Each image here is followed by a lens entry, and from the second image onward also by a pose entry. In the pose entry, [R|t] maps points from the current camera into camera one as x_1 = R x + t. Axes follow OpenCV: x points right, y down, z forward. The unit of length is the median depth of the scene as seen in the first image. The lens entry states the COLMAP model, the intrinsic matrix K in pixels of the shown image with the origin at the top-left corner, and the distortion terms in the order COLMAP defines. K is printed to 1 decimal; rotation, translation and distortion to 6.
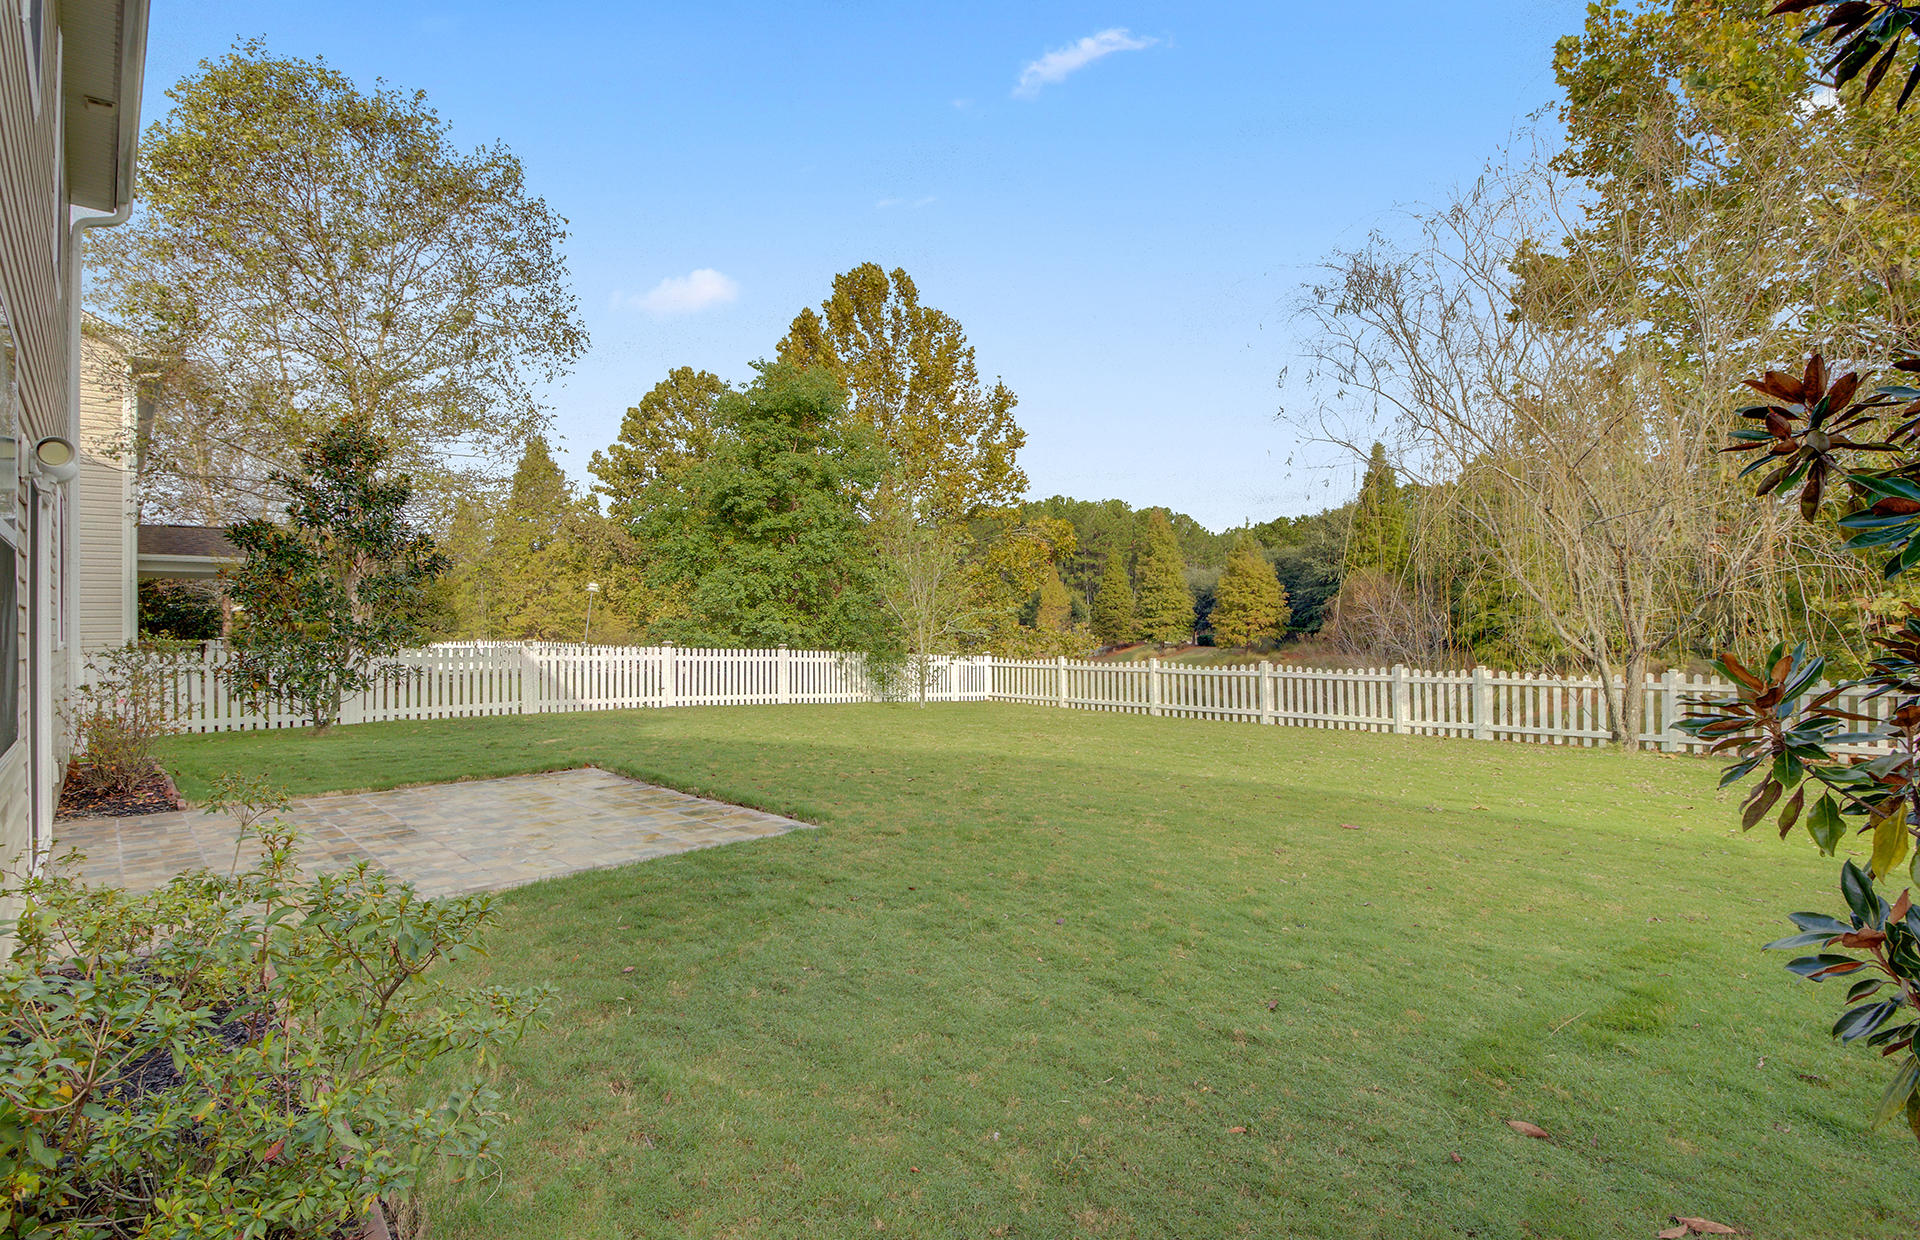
lens RADIAL K [[878.5, 0, 952.0], [0, 878.5, 612.5], [0, 0, 1]] dist [0.001441, -0.000379]
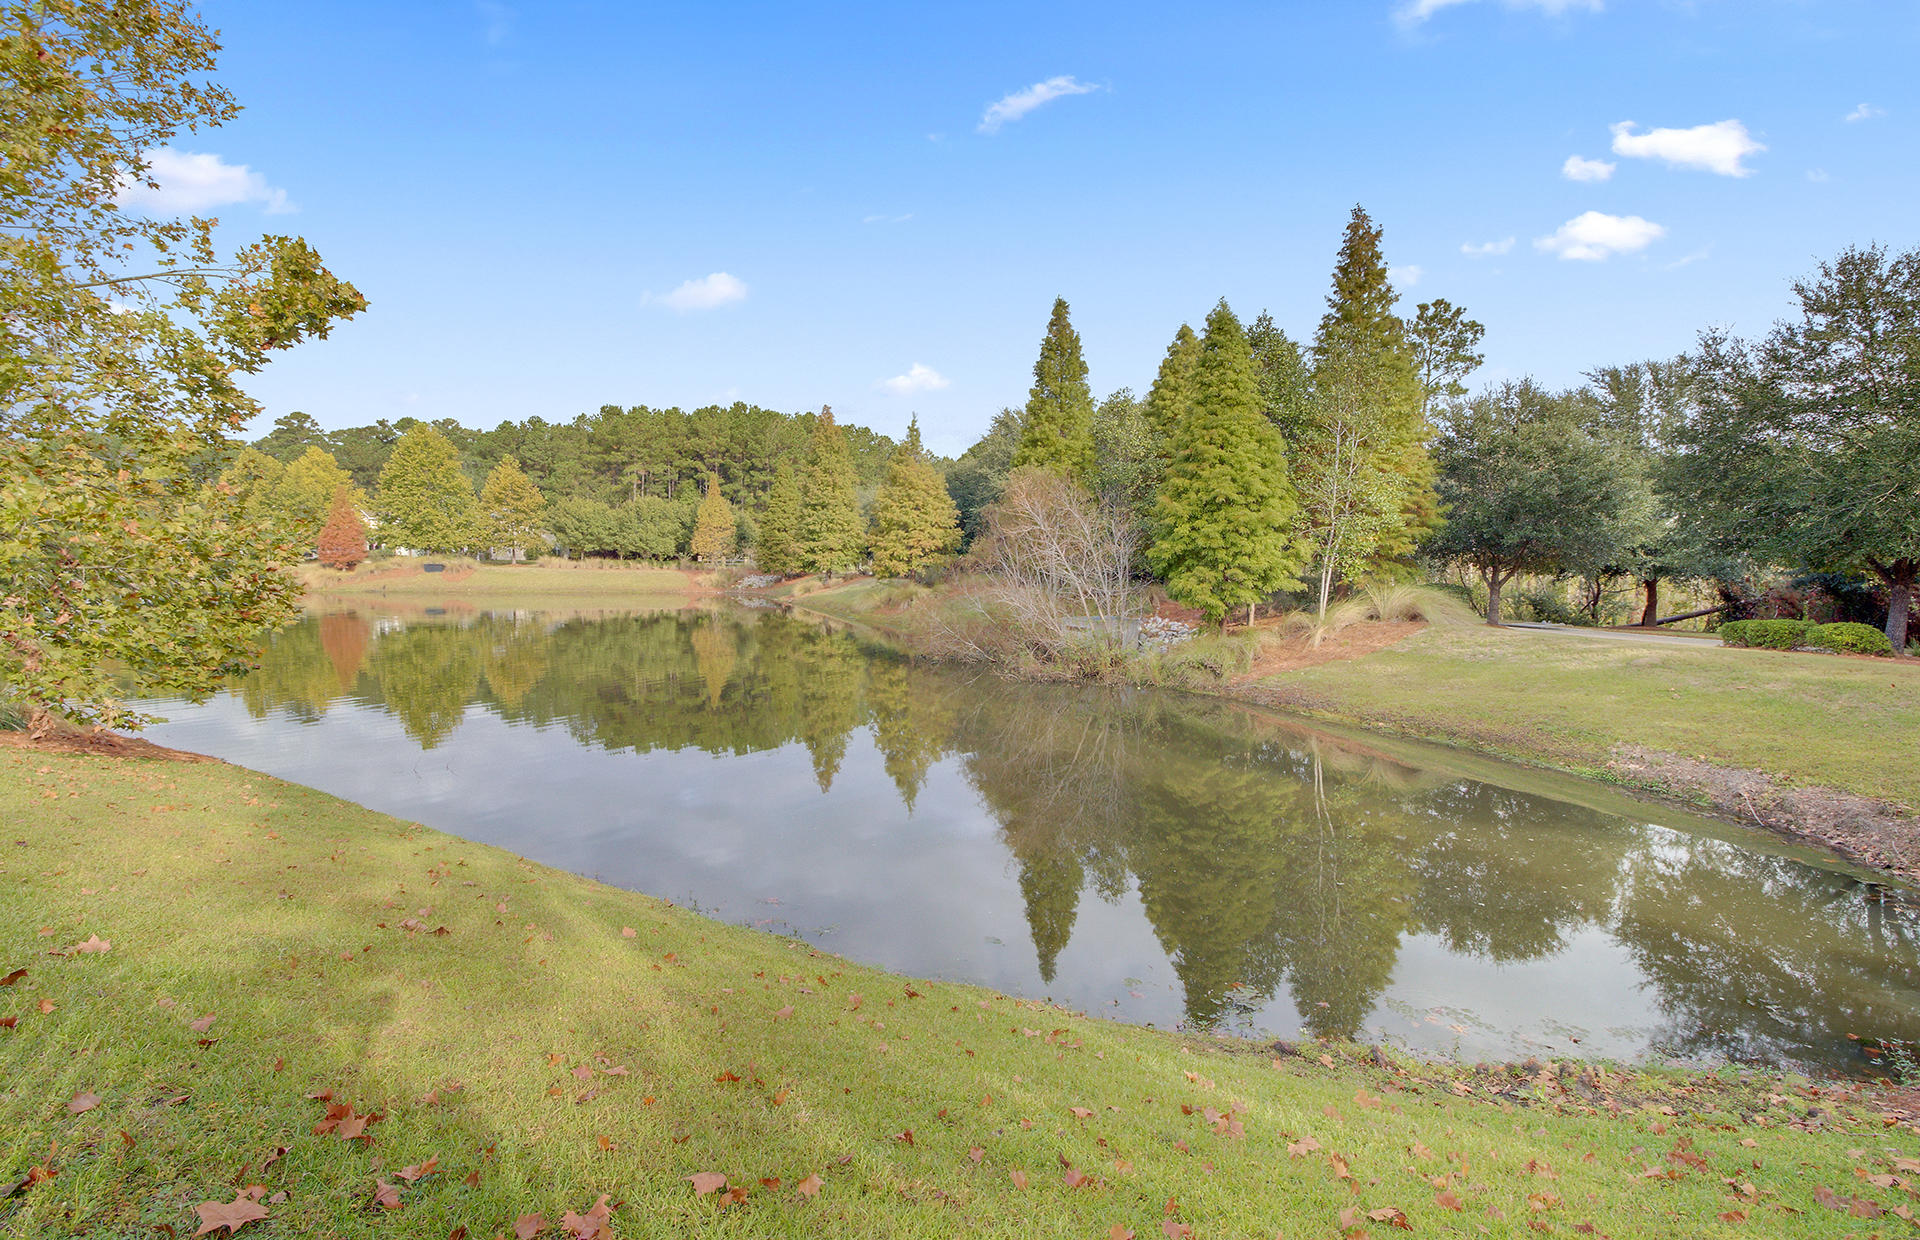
lens RADIAL K [[878.5, 0, 952.0], [0, 878.5, 612.5], [0, 0, 1]] dist [0.001441, -0.000379]
pose [[0.951507, 0.005585, 0.307577, 0.128941], [-0.029091, 0.996988, 0.071892, 0.013007], [-0.306249, -0.077353, 0.948803, 0.232018]]
